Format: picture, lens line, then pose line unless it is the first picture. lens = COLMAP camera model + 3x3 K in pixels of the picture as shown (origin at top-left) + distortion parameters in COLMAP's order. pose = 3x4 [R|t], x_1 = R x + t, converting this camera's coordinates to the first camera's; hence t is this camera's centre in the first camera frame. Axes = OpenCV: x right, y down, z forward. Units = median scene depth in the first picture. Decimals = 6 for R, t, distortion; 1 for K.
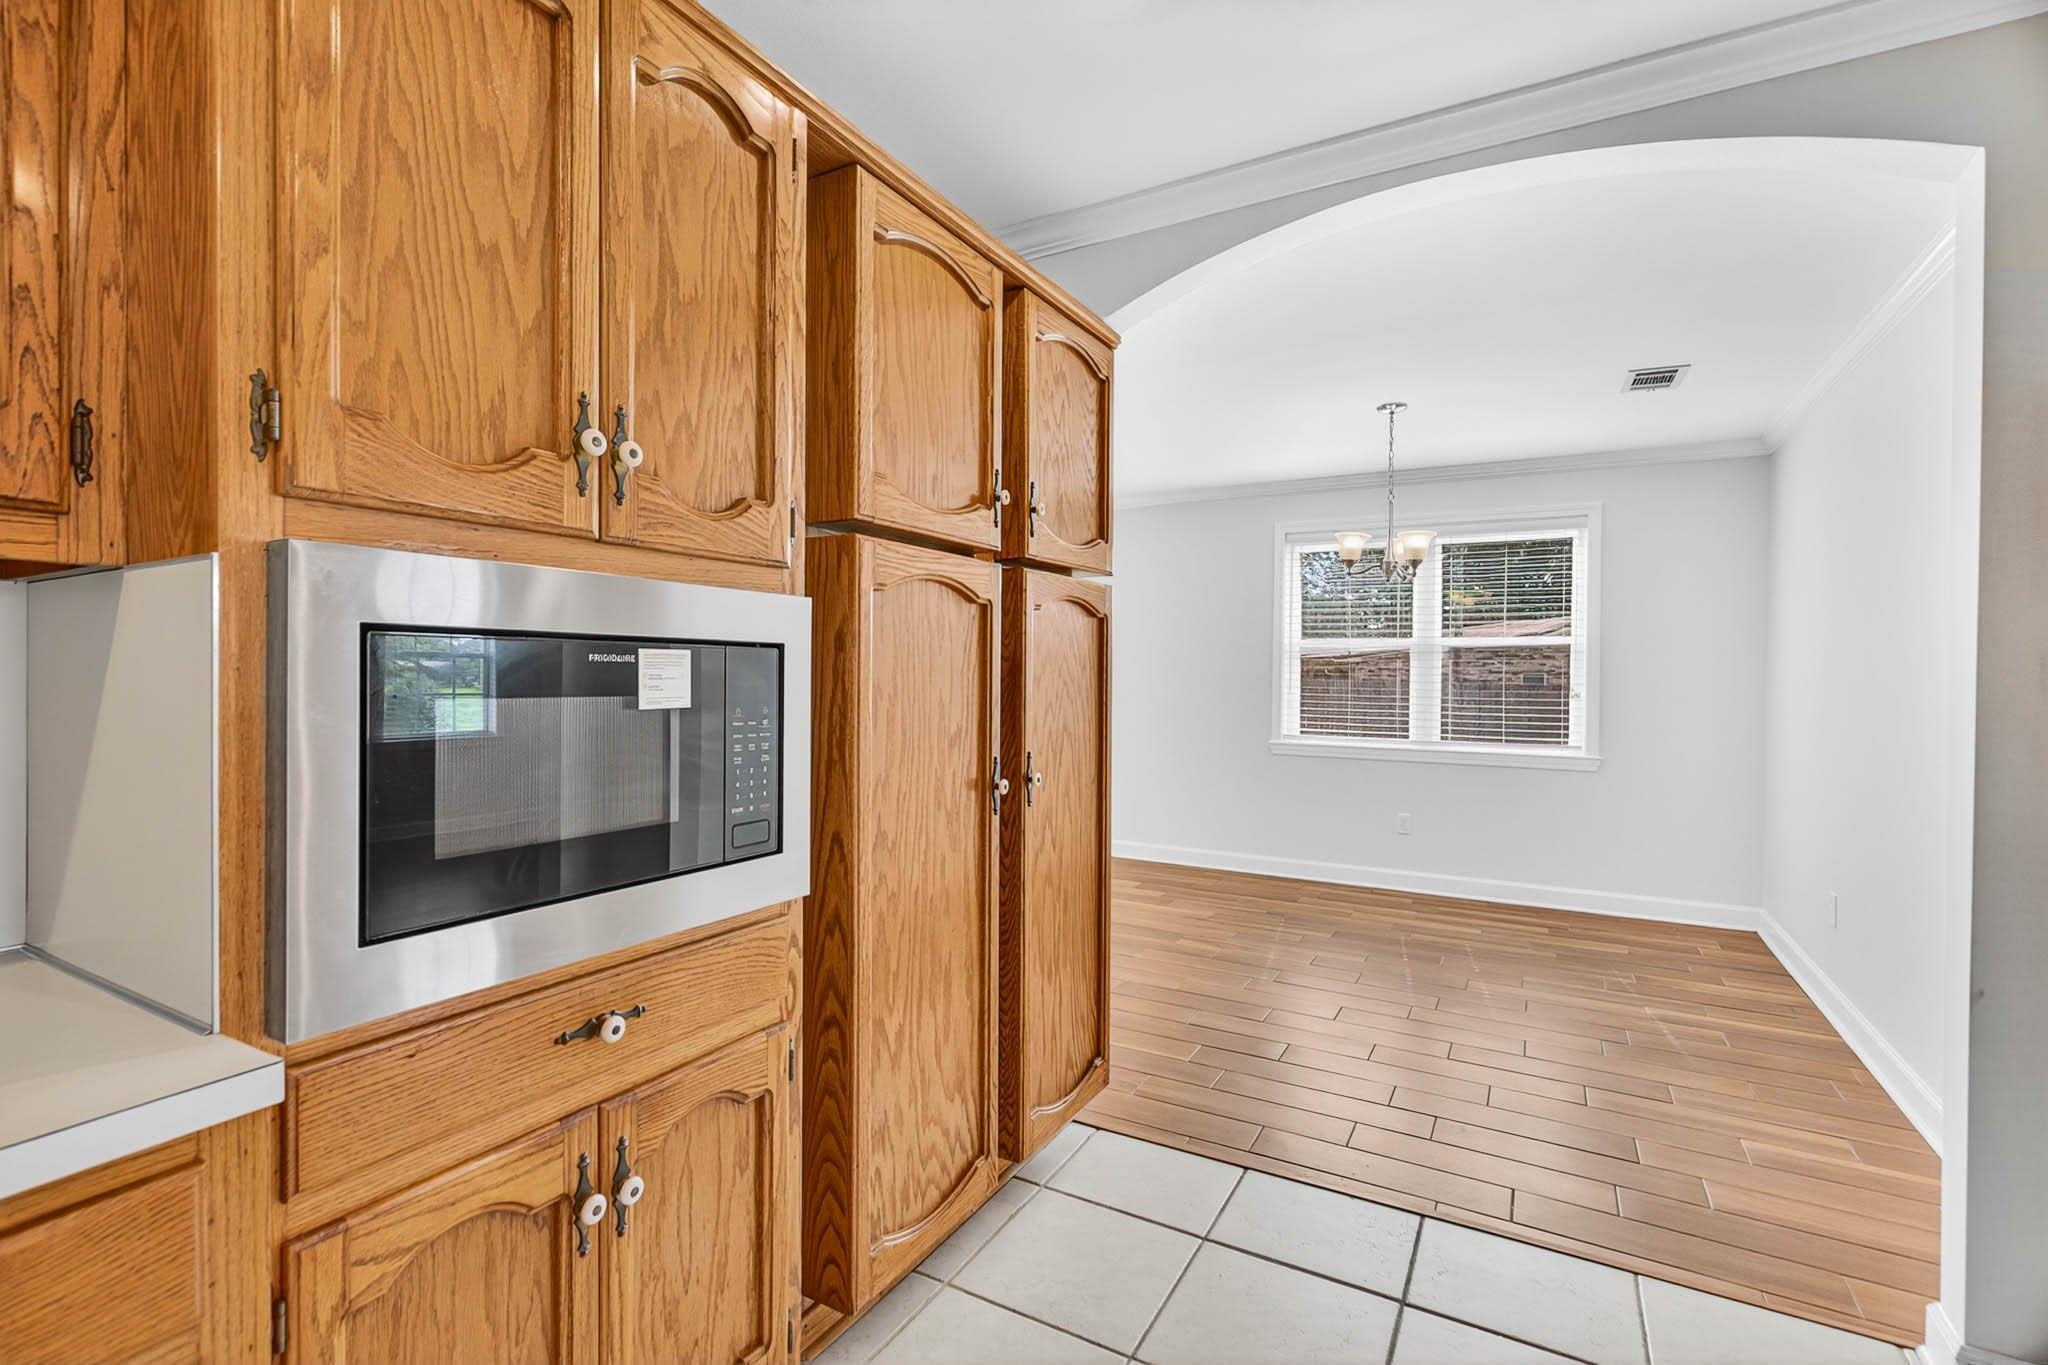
lens RADIAL K [[925.1, 0, 1030.0], [0, 925.1, 679.0], [0, 0, 1]] dist [-0.000338, -0.000431]
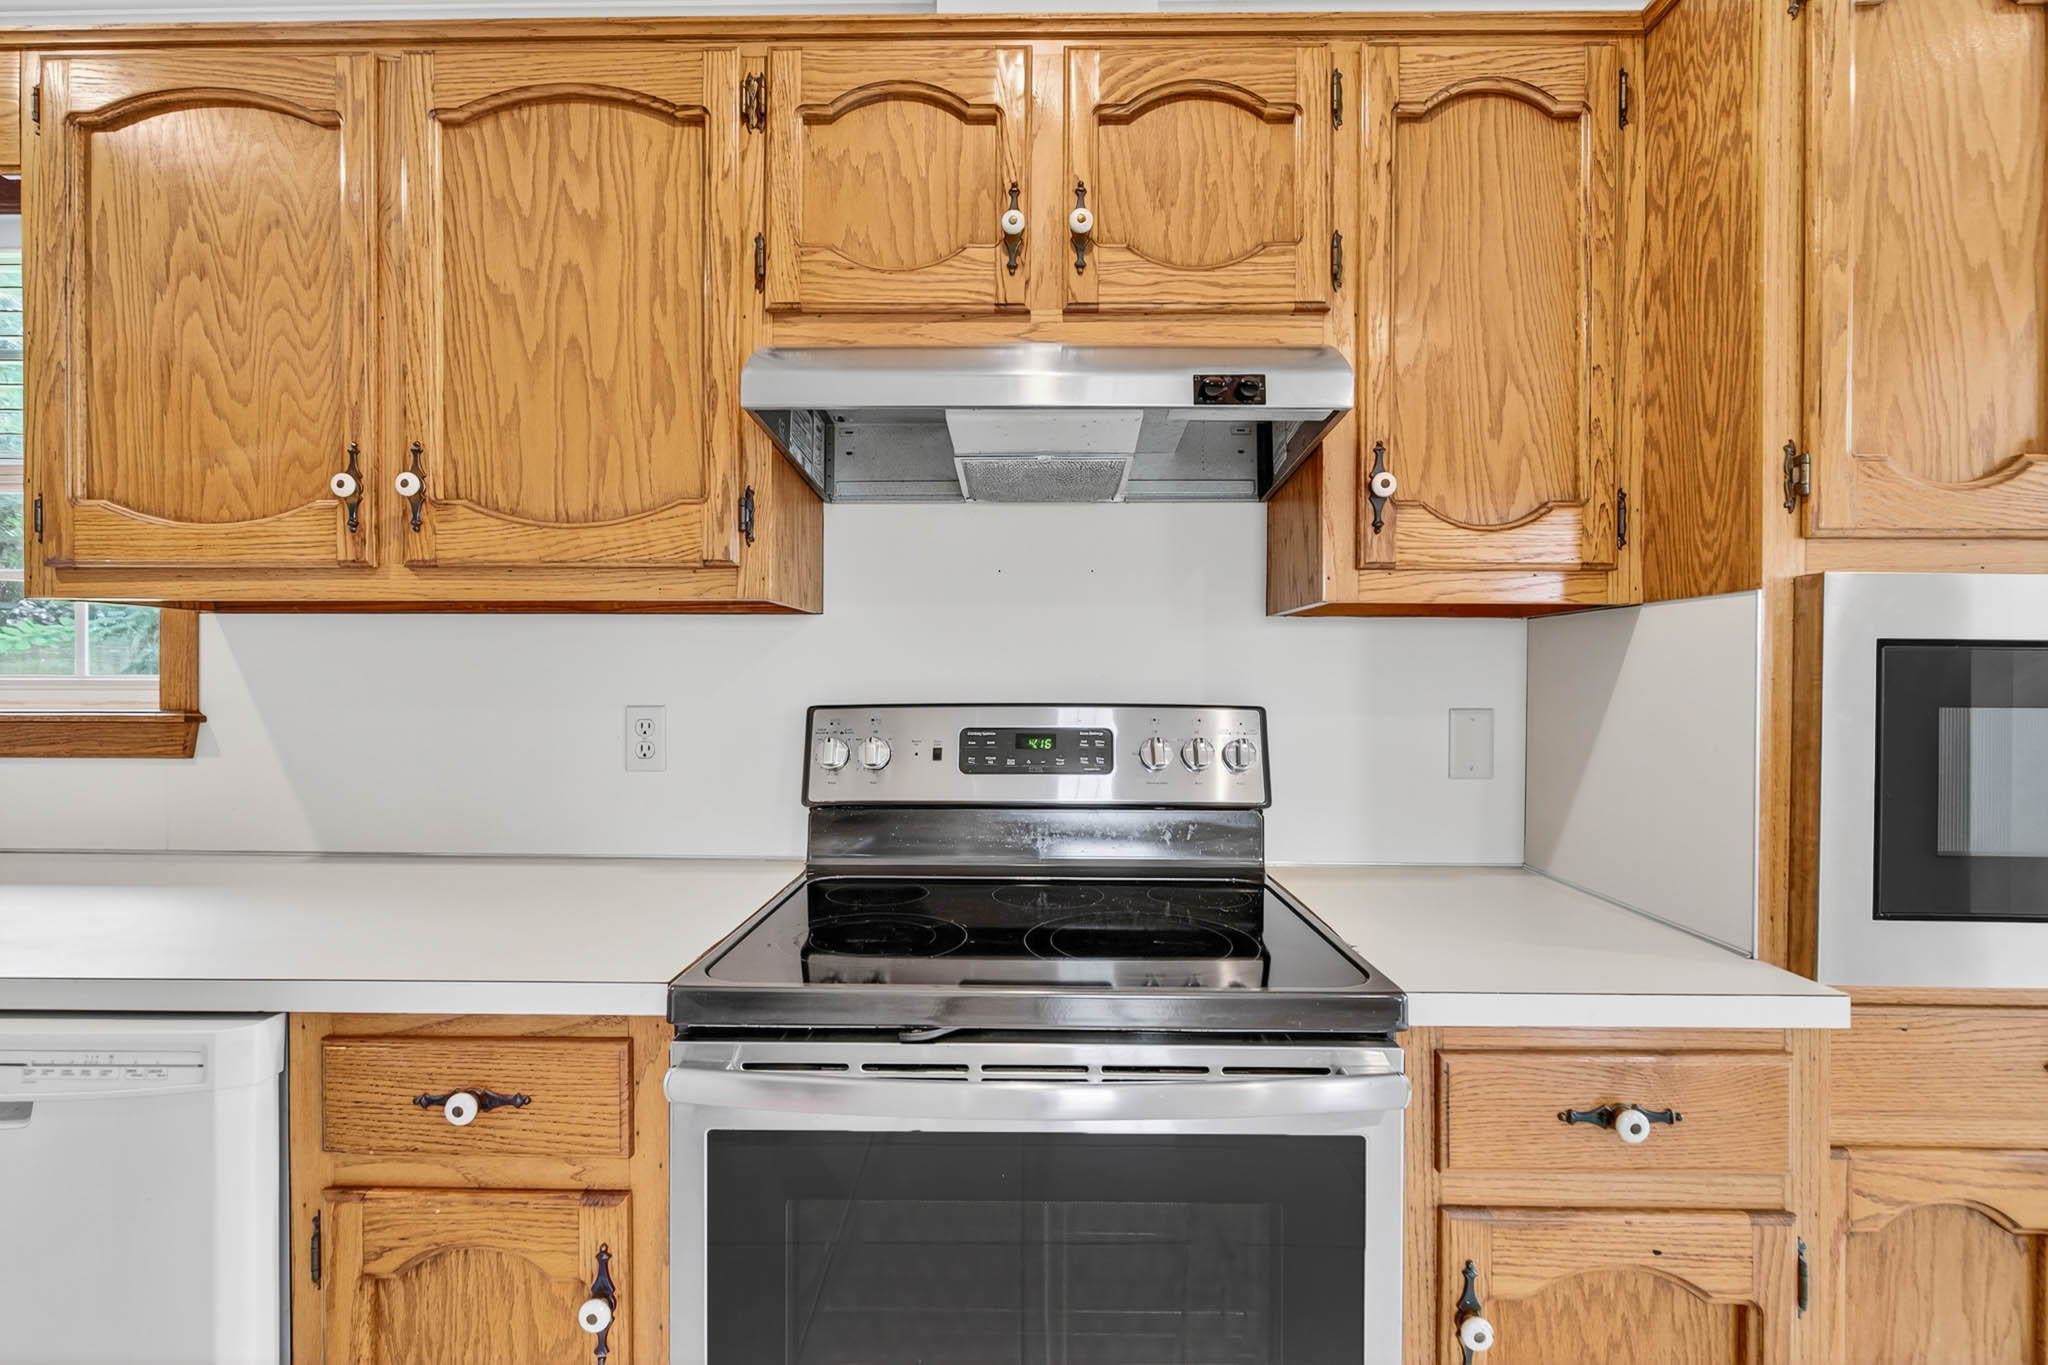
lens RADIAL K [[925.1, 0, 1018.4], [0, 925.1, 678.5], [0, 0, 1]] dist [-0.000338, -0.000431]
pose [[0.470335, 0.001948, -0.882486, -0.127769], [-0.009491, 0.999951, -0.002850, 0.001588], [0.882437, 0.009716, 0.470330, -0.300401]]
